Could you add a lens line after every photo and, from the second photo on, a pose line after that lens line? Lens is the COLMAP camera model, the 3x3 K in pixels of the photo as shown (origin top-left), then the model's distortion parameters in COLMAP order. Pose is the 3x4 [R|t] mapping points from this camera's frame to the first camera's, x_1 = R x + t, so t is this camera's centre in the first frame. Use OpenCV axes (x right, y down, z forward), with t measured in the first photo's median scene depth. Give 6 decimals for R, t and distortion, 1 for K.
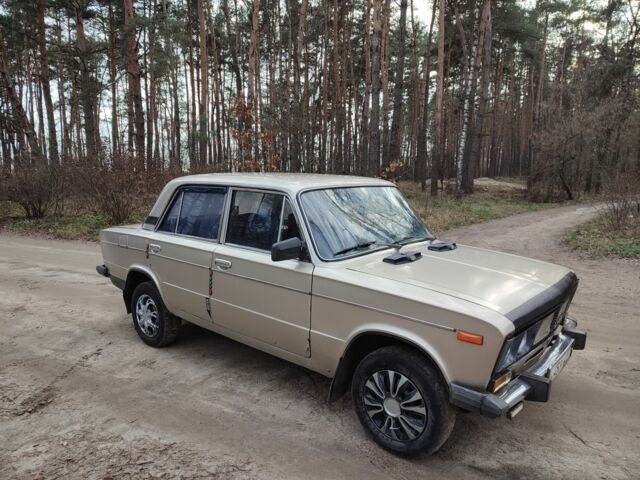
lens RADIAL K [[480.5, 0, 320.0], [0, 480.5, 240.0], [0, 0, 1]] dist [0.003545, 0.000047]
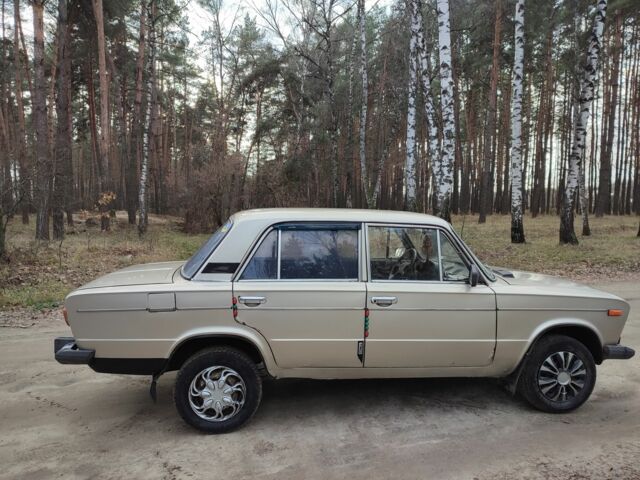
lens RADIAL K [[480.5, 0, 320.0], [0, 480.5, 240.0], [0, 0, 1]] dist [0.003545, 0.000047]
pose [[0.651991, -0.046275, 0.756813, -0.990676], [0.097882, 0.994921, -0.023491, -0.061769], [-0.751882, 0.089394, 0.653209, 0.436535]]
